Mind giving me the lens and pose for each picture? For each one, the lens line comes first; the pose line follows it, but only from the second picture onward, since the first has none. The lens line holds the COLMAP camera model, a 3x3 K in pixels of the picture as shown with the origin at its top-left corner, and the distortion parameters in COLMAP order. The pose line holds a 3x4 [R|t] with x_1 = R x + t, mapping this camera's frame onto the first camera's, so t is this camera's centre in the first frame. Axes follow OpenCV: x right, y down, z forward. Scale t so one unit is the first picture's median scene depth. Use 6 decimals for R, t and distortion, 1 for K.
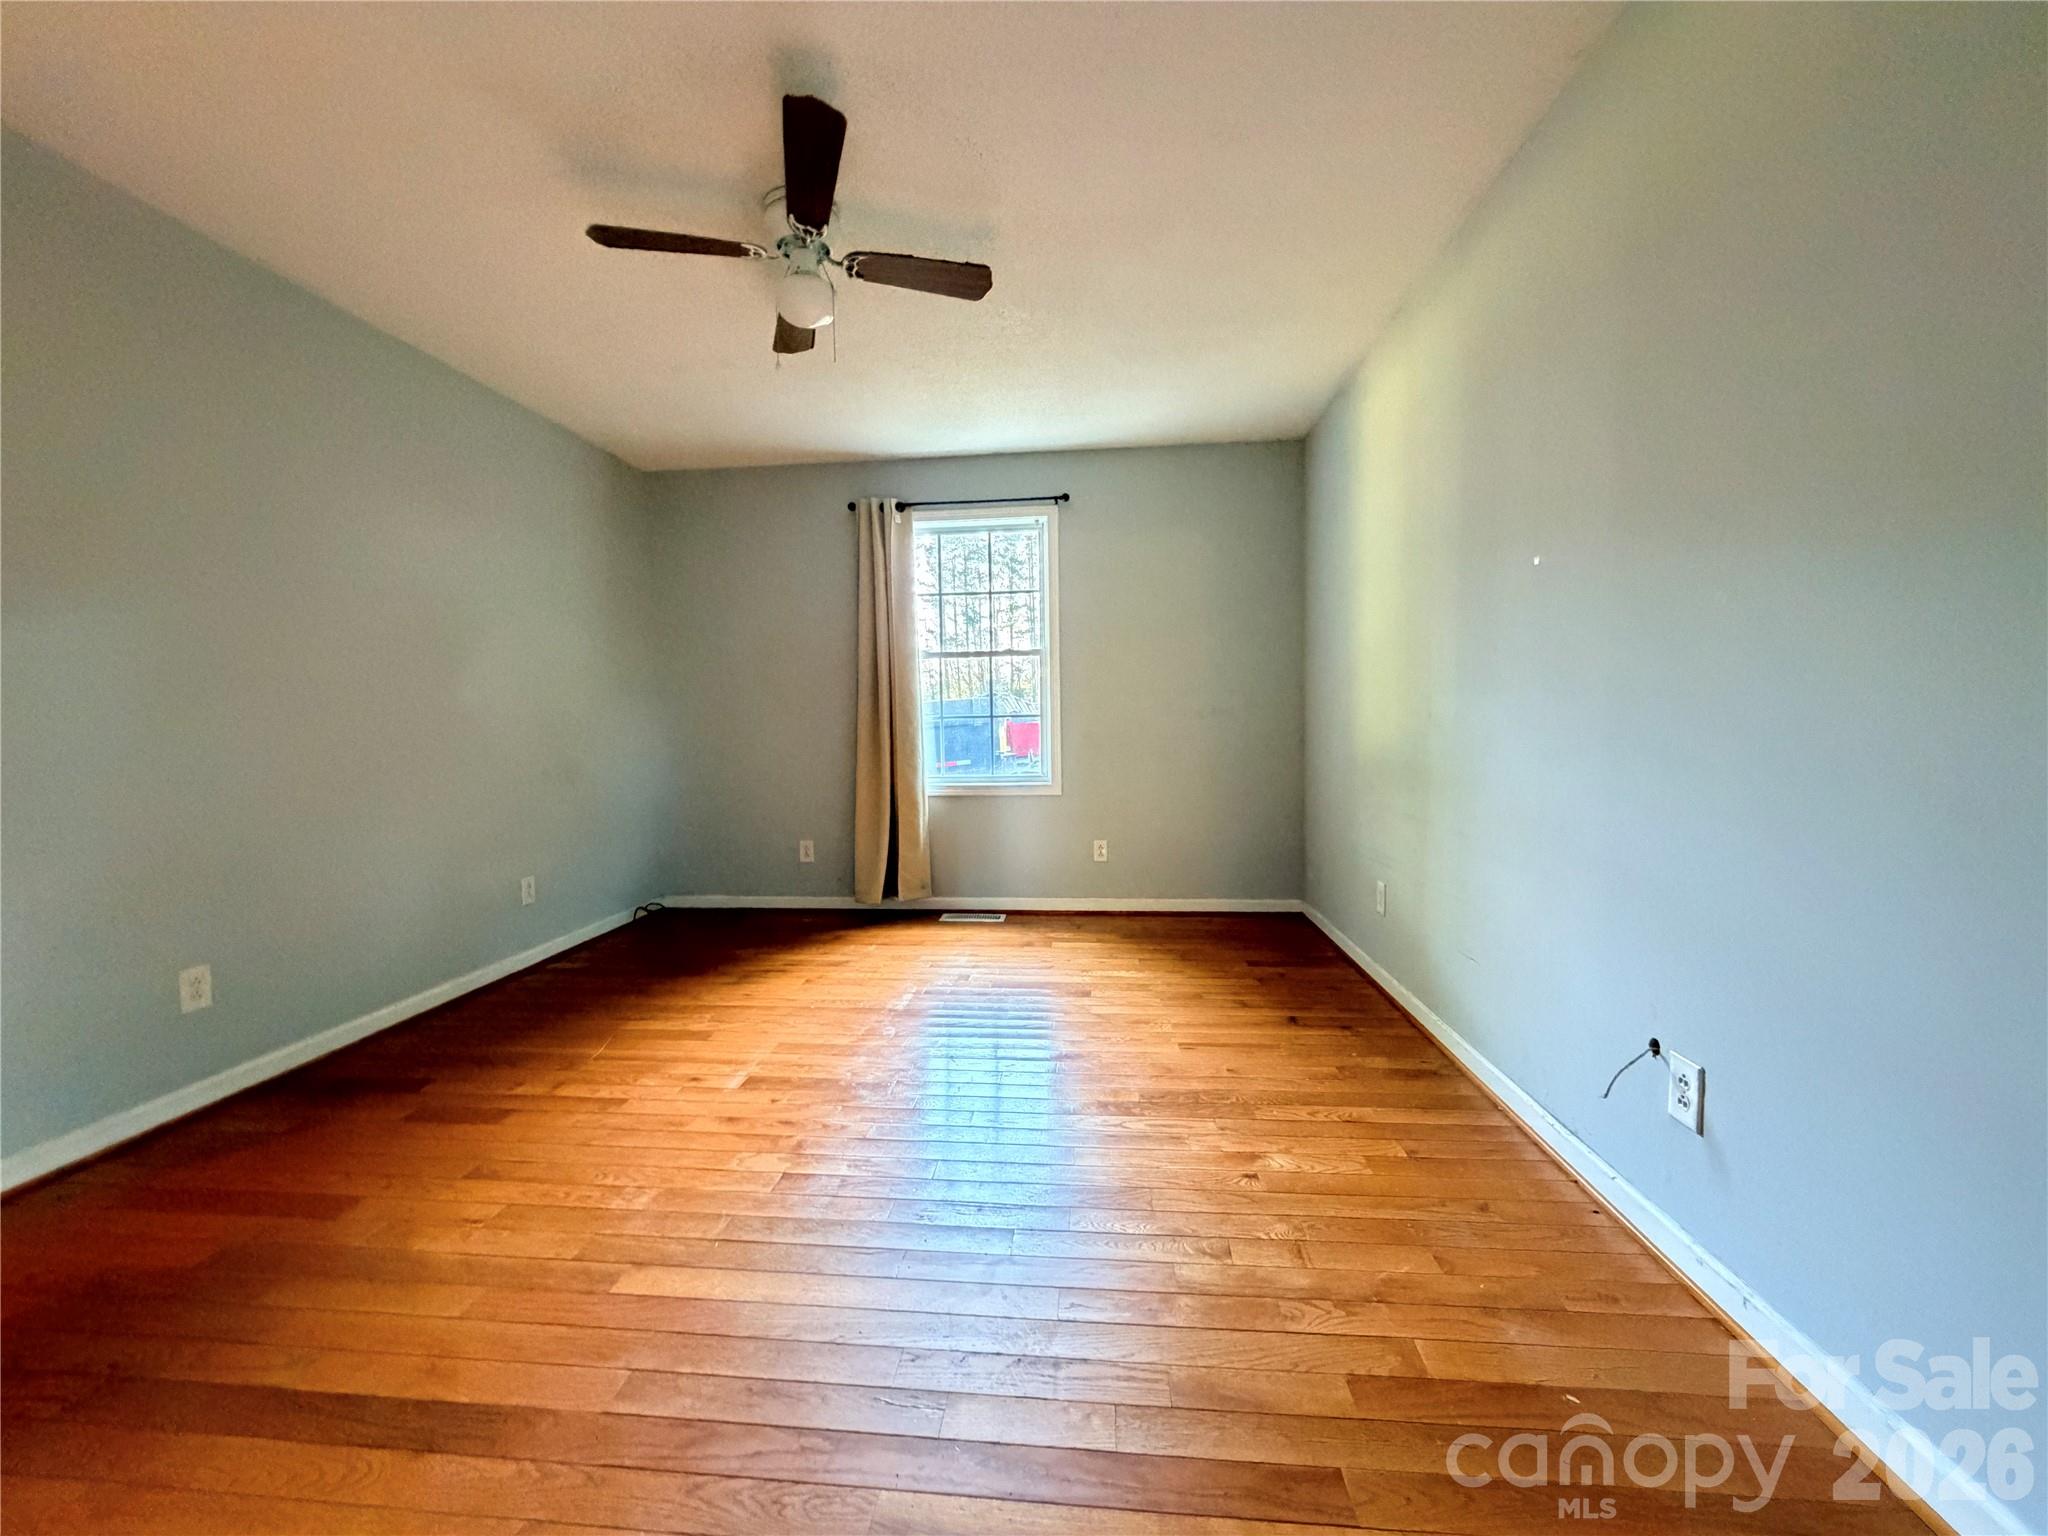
lens RADIAL K [[820.5, 0, 1020.9], [0, 820.5, 769.6], [0, 0, 1]] dist [-0.000954, 0.001192]
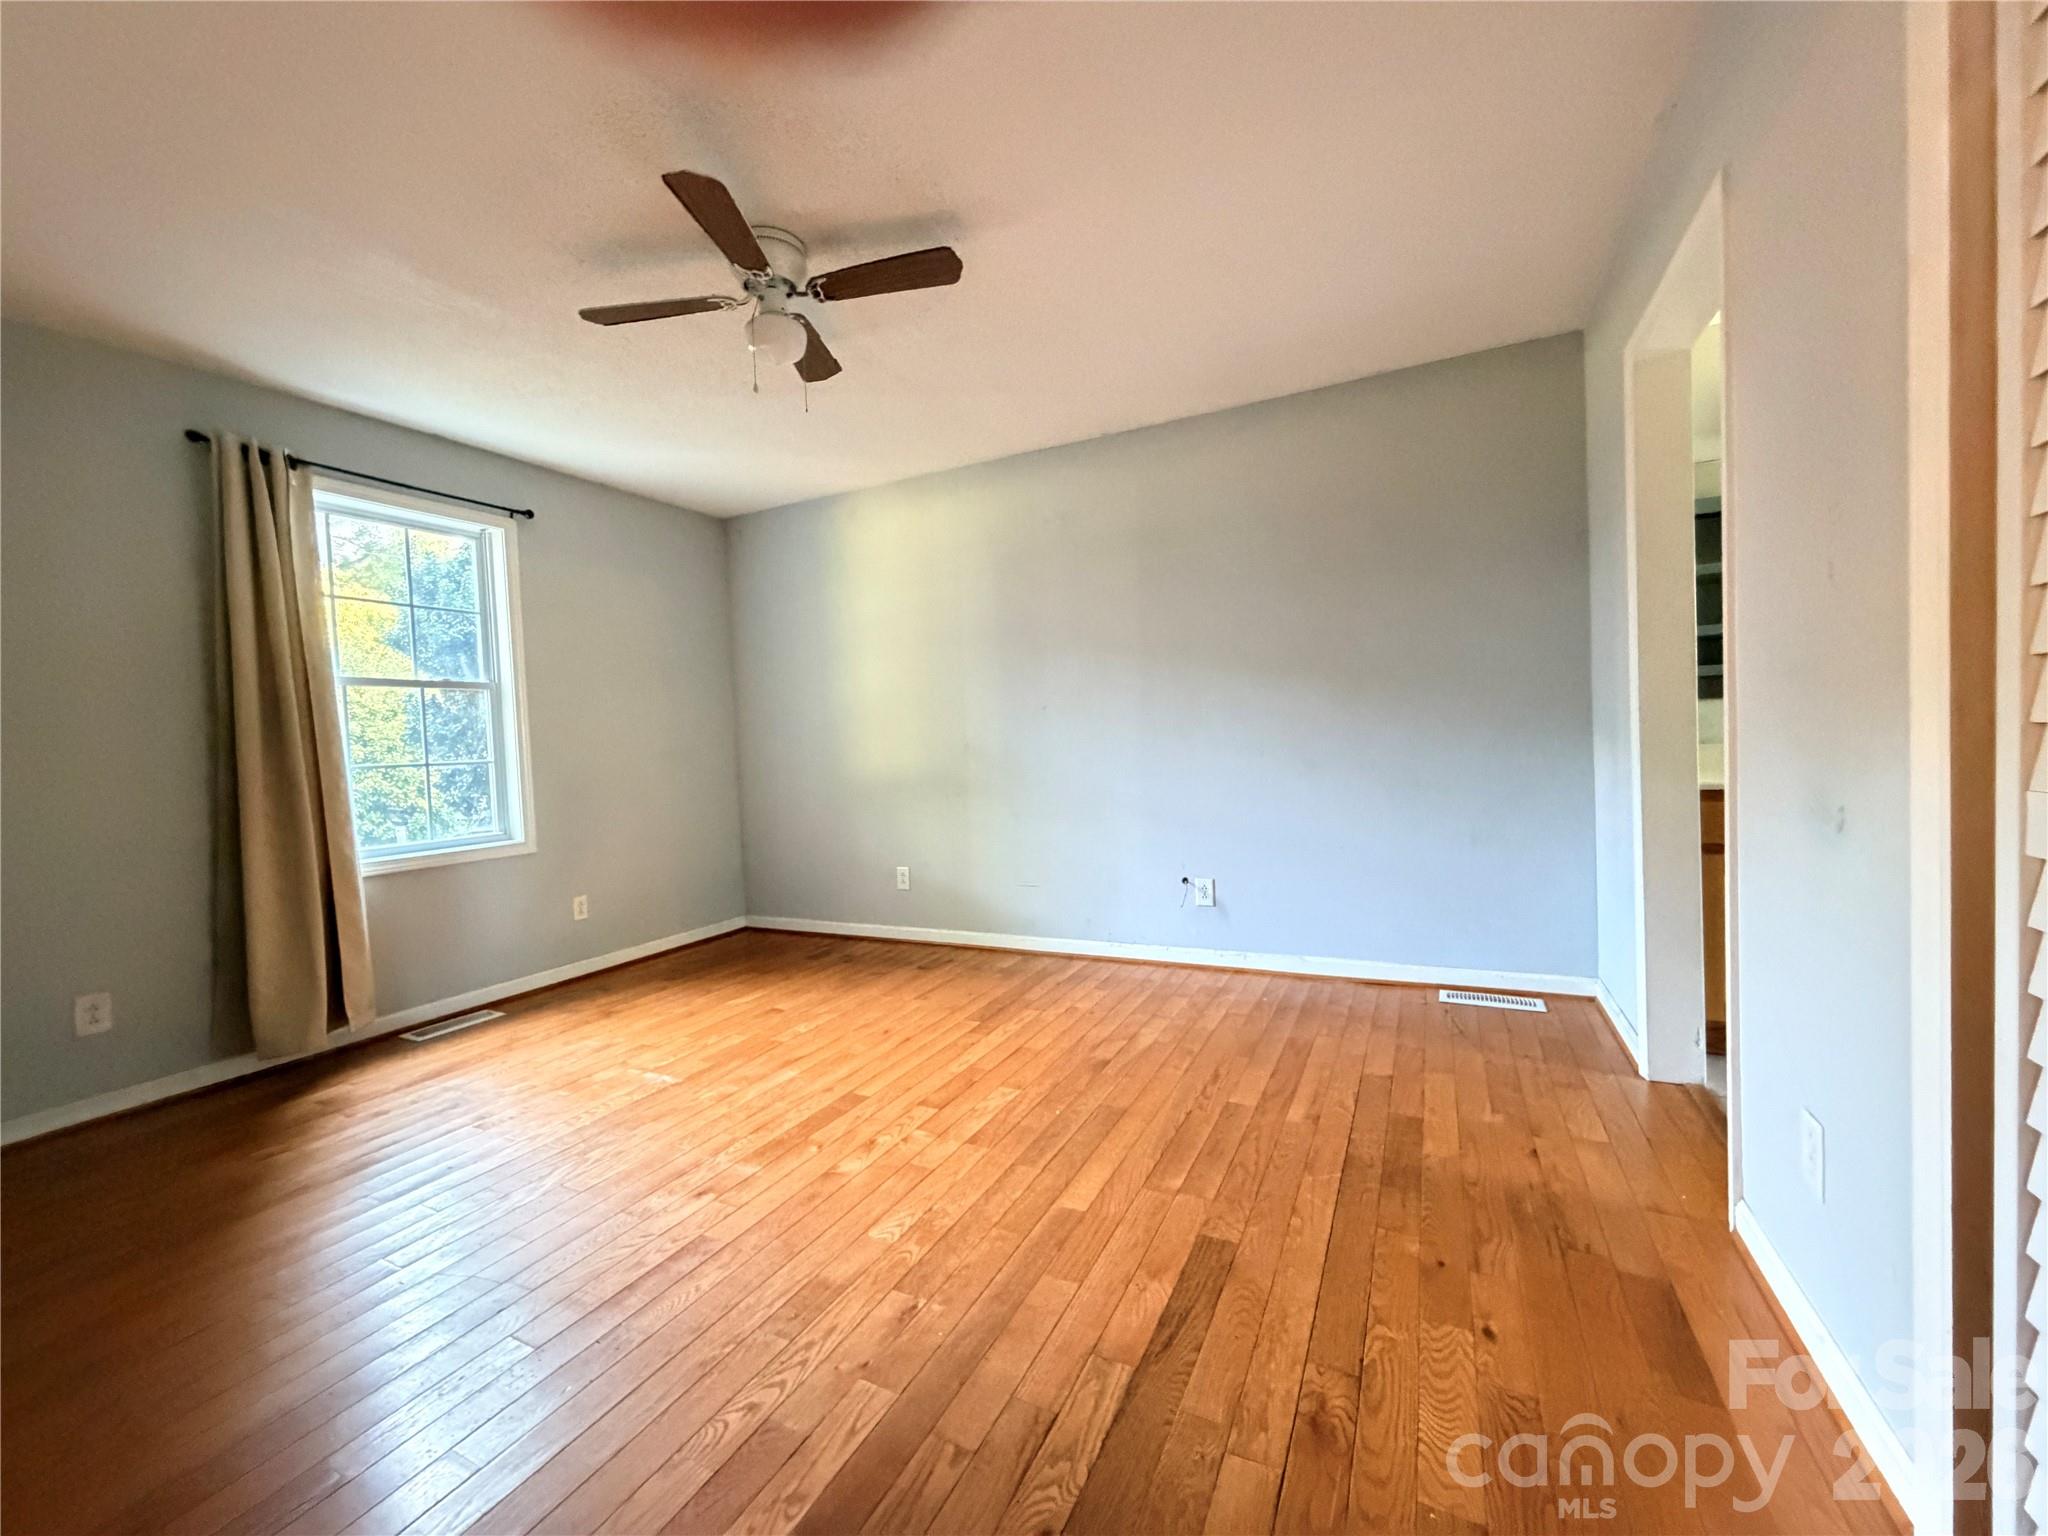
lens RADIAL K [[820.5, 0, 1020.3], [0, 820.5, 768.7], [0, 0, 1]] dist [-0.000954, 0.001192]
pose [[0.363371, -0.033247, 0.931051, -0.591168], [0.095025, 0.995474, -0.001540, -0.006580], [-0.926786, 0.089033, 0.364886, 0.213234]]
